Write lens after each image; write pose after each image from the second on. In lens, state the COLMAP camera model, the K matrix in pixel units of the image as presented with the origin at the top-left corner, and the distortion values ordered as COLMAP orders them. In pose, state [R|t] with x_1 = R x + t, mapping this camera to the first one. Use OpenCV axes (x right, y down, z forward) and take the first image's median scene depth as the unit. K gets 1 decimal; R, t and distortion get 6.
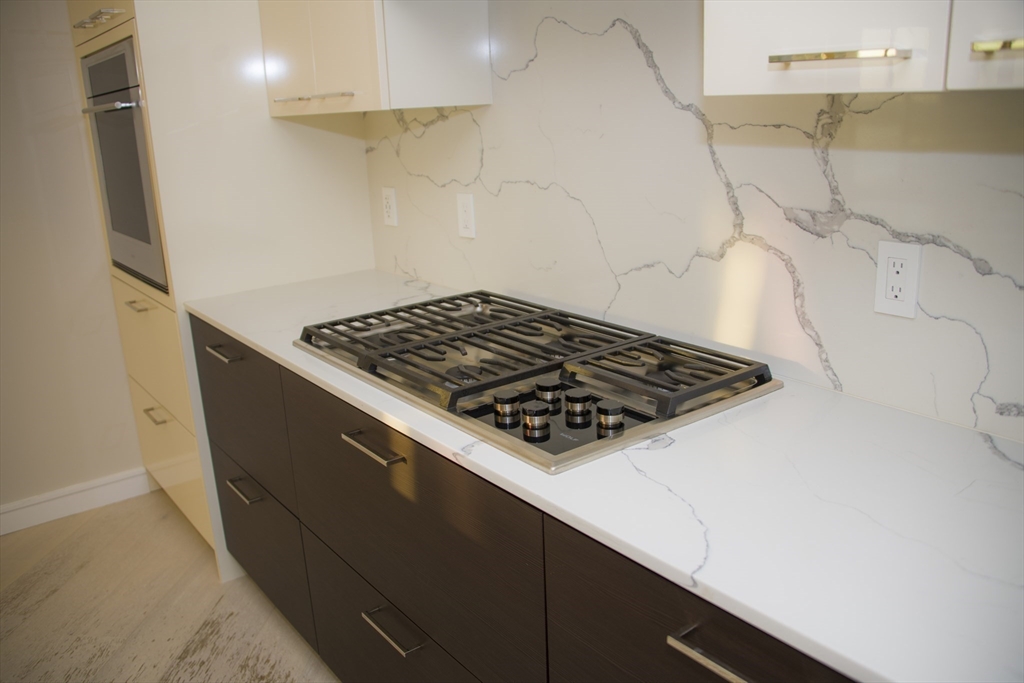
lens RADIAL K [[833.4, 0, 505.0], [0, 833.4, 341.4], [0, 0, 1]] dist [-0.105986, 0.014896]
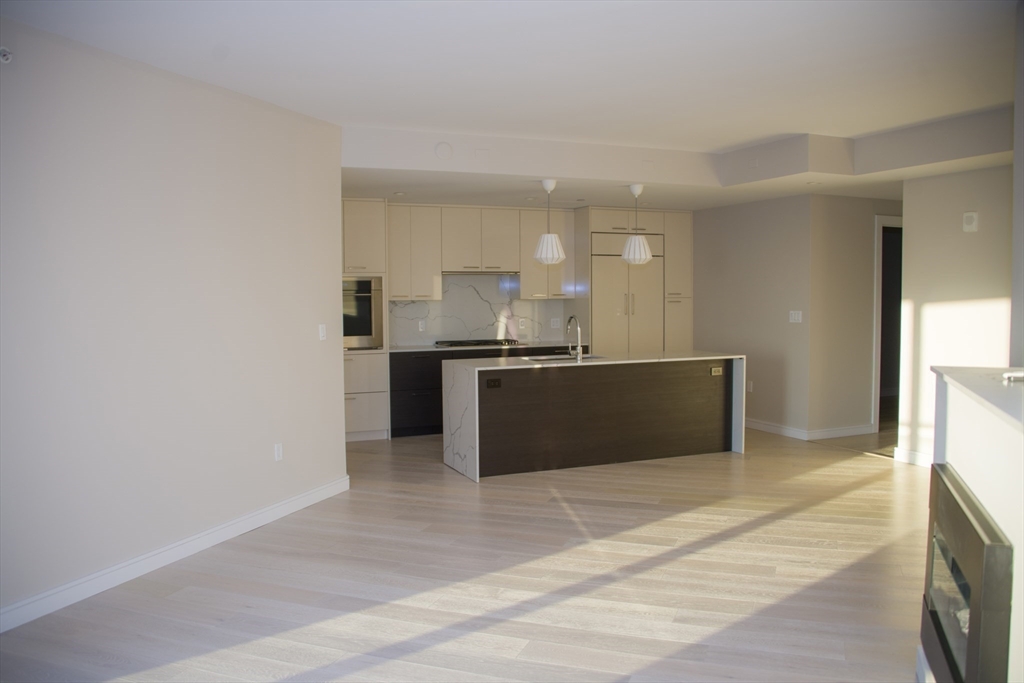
lens RADIAL K [[893.0, 0, 550.3], [0, 893.0, 344.6], [0, 0, 1]] dist [0.001386, 0.003497]
pose [[0.194685, -0.014341, 0.980761, -6.208024], [0.270128, 0.962012, -0.039554, 0.415732], [-0.942936, 0.272632, 0.191163, -0.614807]]
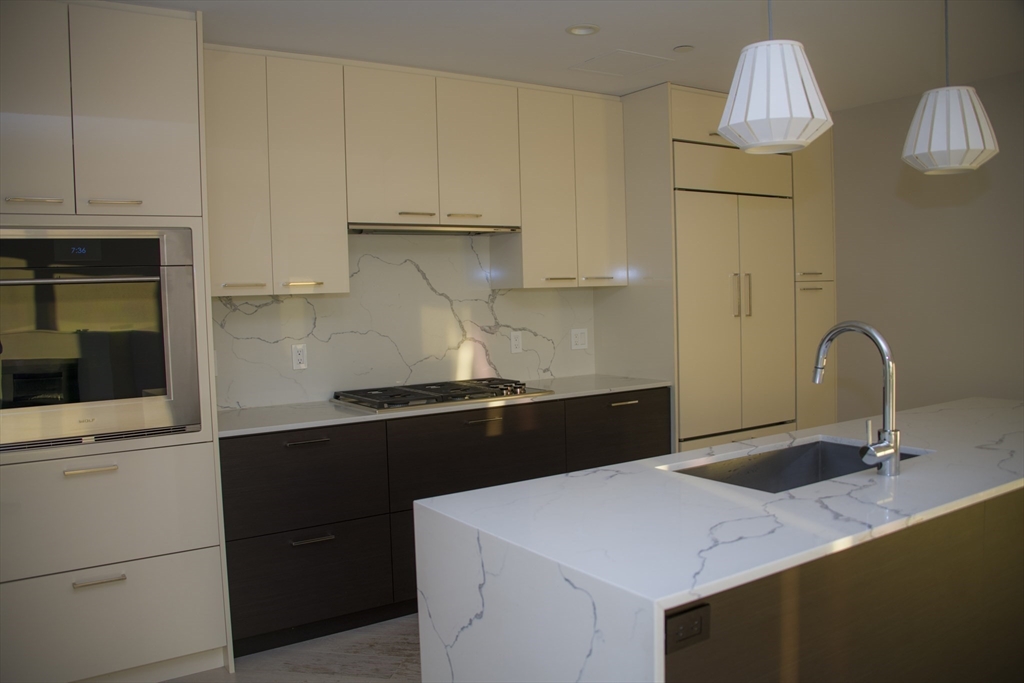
lens RADIAL K [[833.4, 0, 505.0], [0, 833.4, 341.4], [0, 0, 1]] dist [-0.105986, 0.014896]
pose [[0.063325, -0.010690, 0.997936, -2.528240], [0.303853, 0.952676, -0.009076, -0.052381], [-0.950612, 0.303801, 0.063576, 0.690344]]
